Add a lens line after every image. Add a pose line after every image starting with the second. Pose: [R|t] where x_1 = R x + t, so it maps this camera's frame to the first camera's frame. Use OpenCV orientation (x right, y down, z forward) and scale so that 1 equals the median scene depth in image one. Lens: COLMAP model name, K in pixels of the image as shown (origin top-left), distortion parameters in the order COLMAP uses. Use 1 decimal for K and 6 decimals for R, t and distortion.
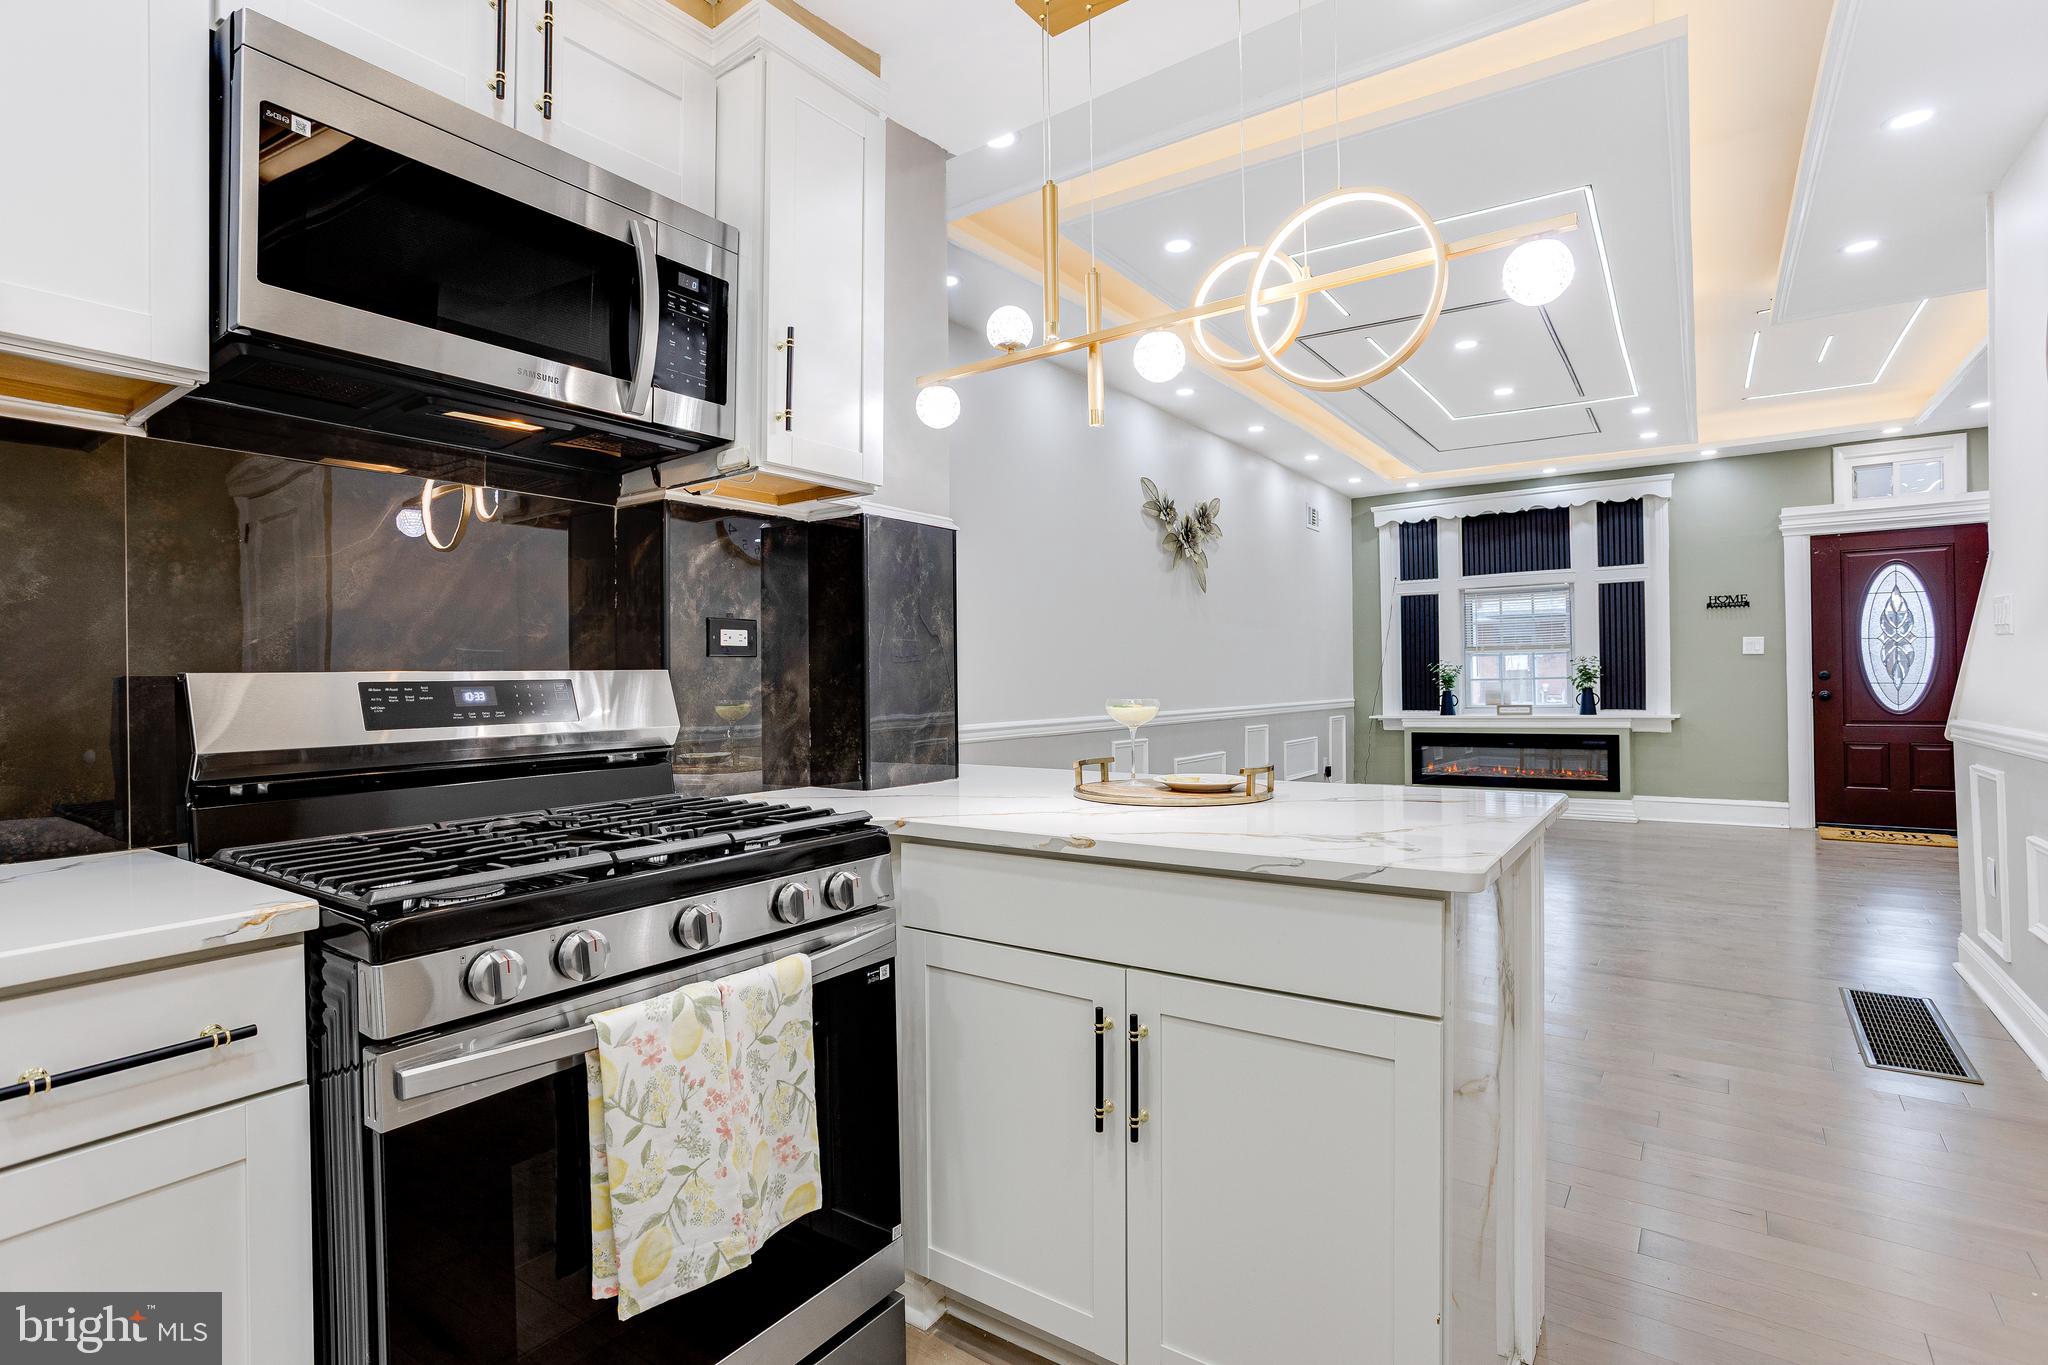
lens RADIAL K [[993.7, 0, 1023.6], [0, 993.7, 674.4], [0, 0, 1]] dist [-0.063496, 0.036415]
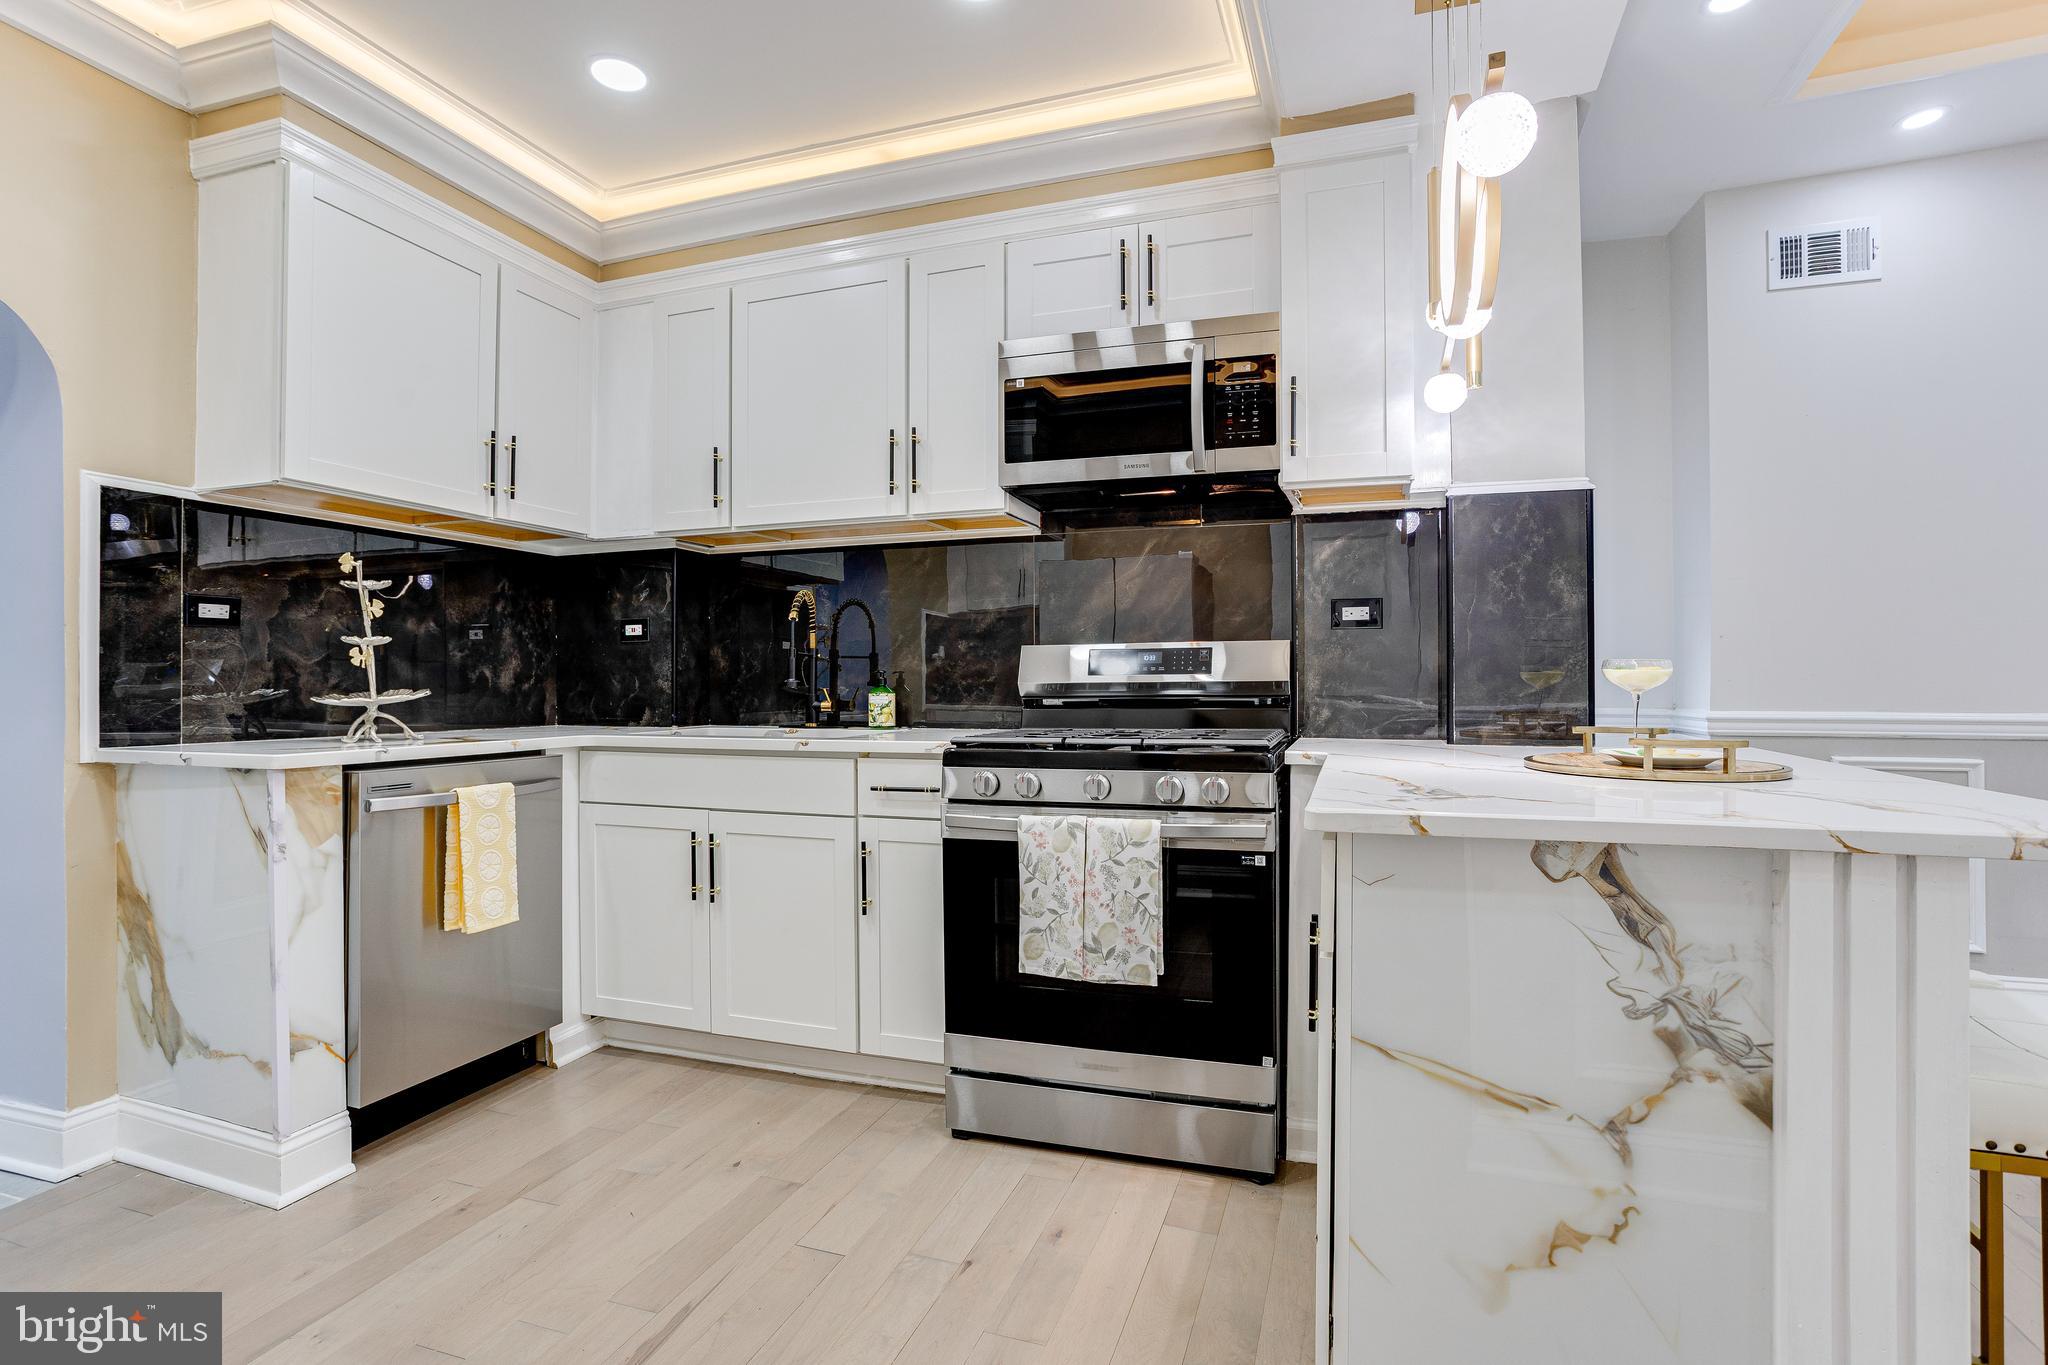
lens RADIAL K [[993.7, 0, 1023.6], [0, 993.7, 674.4], [0, 0, 1]] dist [-0.063496, 0.036415]
pose [[0.286807, 0.006901, -0.957964, 0.252216], [0.005639, 0.999945, 0.008892, 0.008553], [0.957972, -0.007953, 0.286752, 0.075083]]
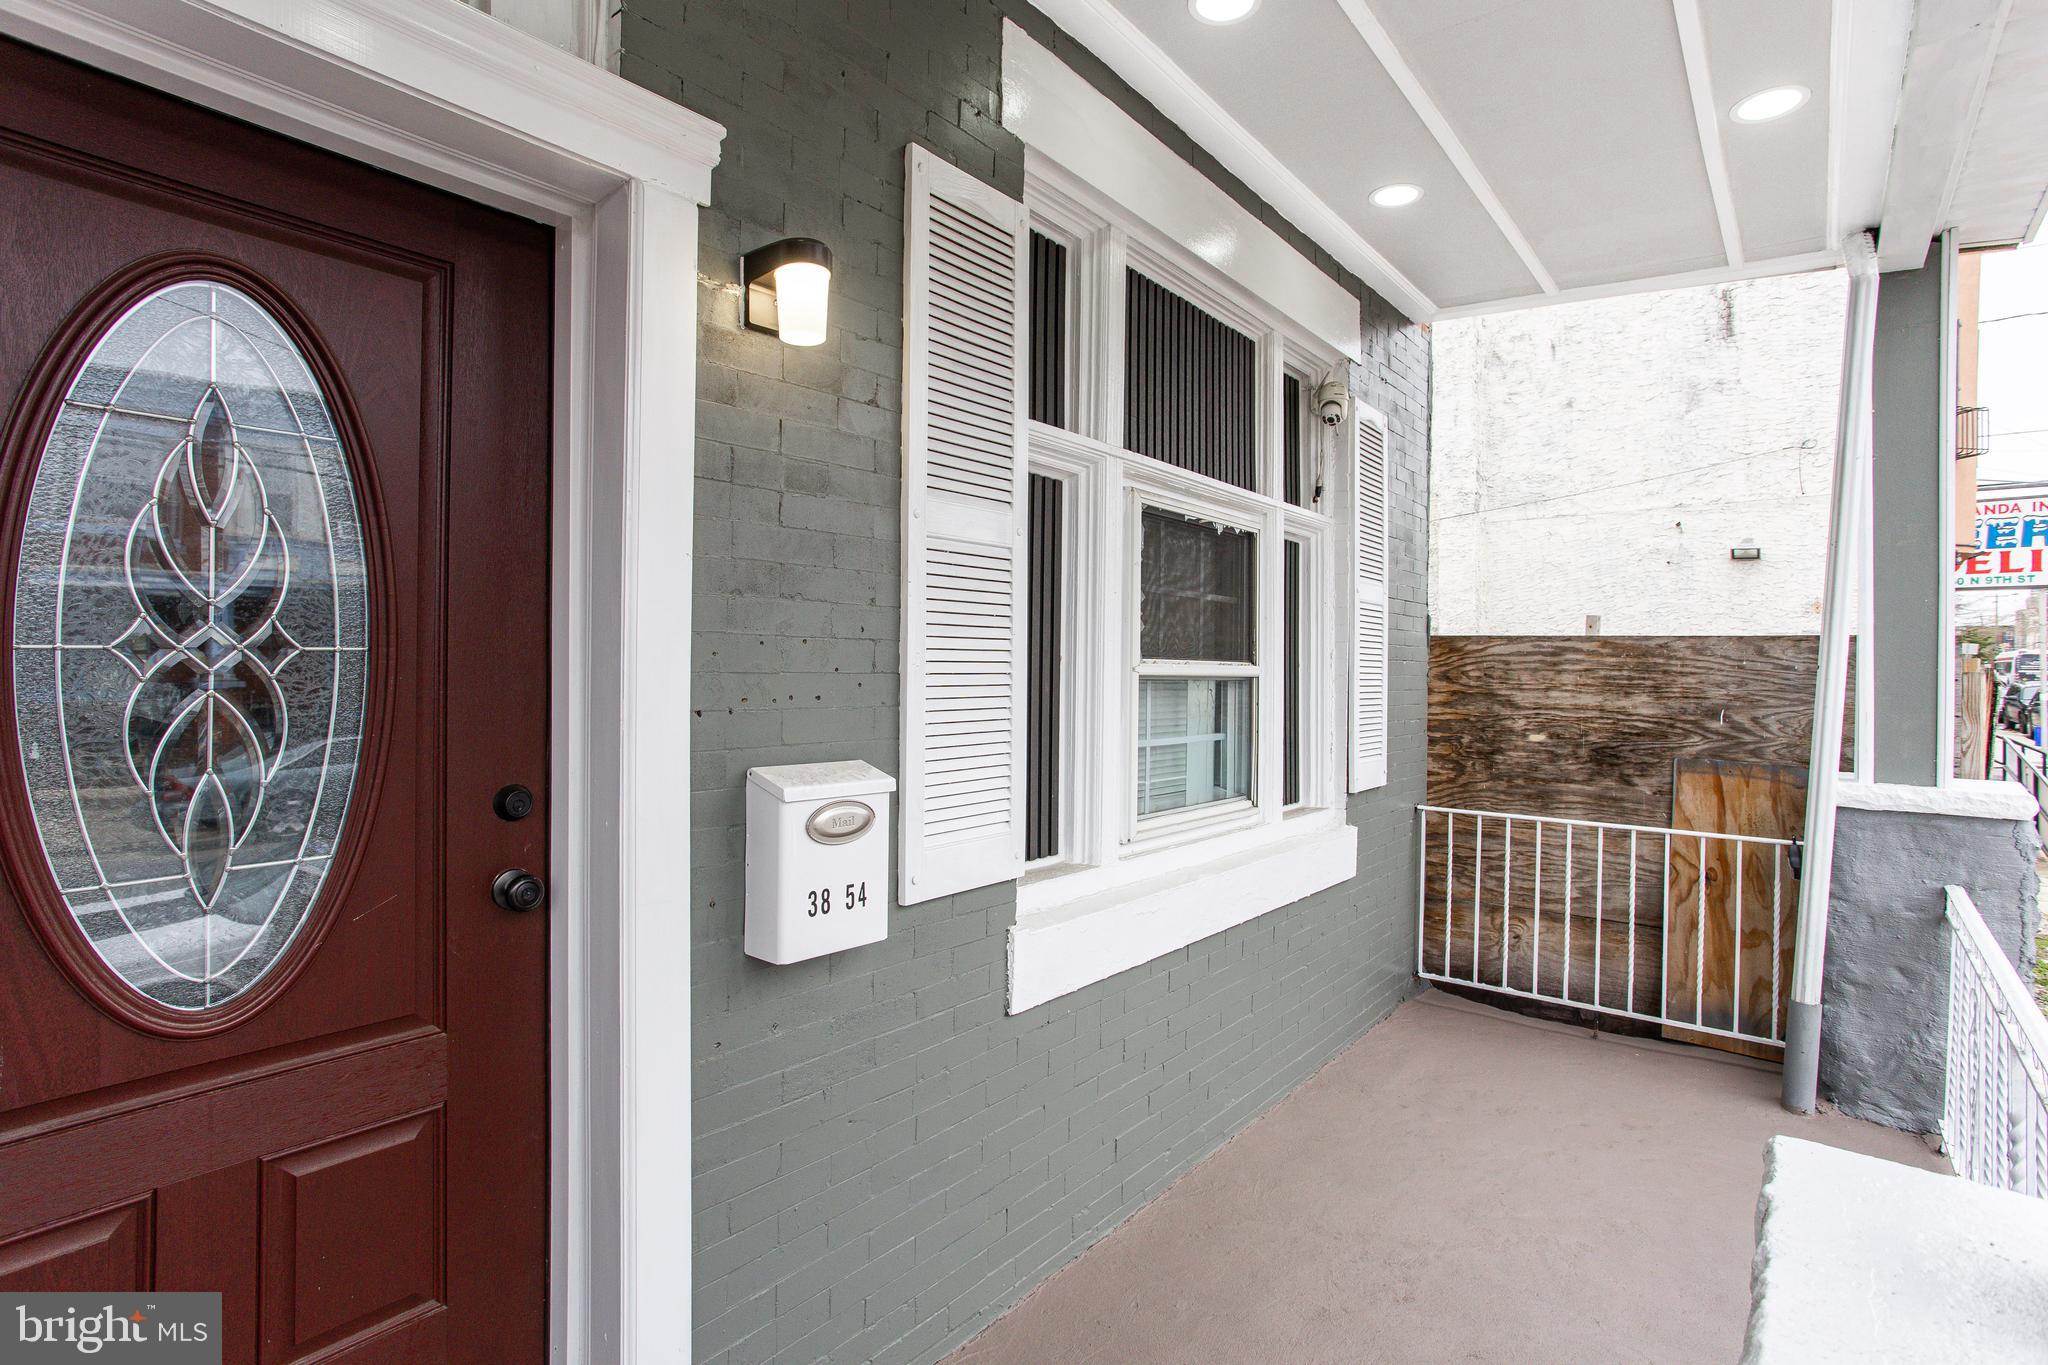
lens RADIAL K [[1013.1, 0, 1023.2], [0, 1013.1, 662.6], [0, 0, 1]] dist [-0.063567, 0.040520]
pose [[0.047692, 0.009616, 0.998816, 0.110004], [-0.030733, 0.999494, -0.008155, -0.026974], [-0.998389, -0.030308, 0.047964, 1.291535]]
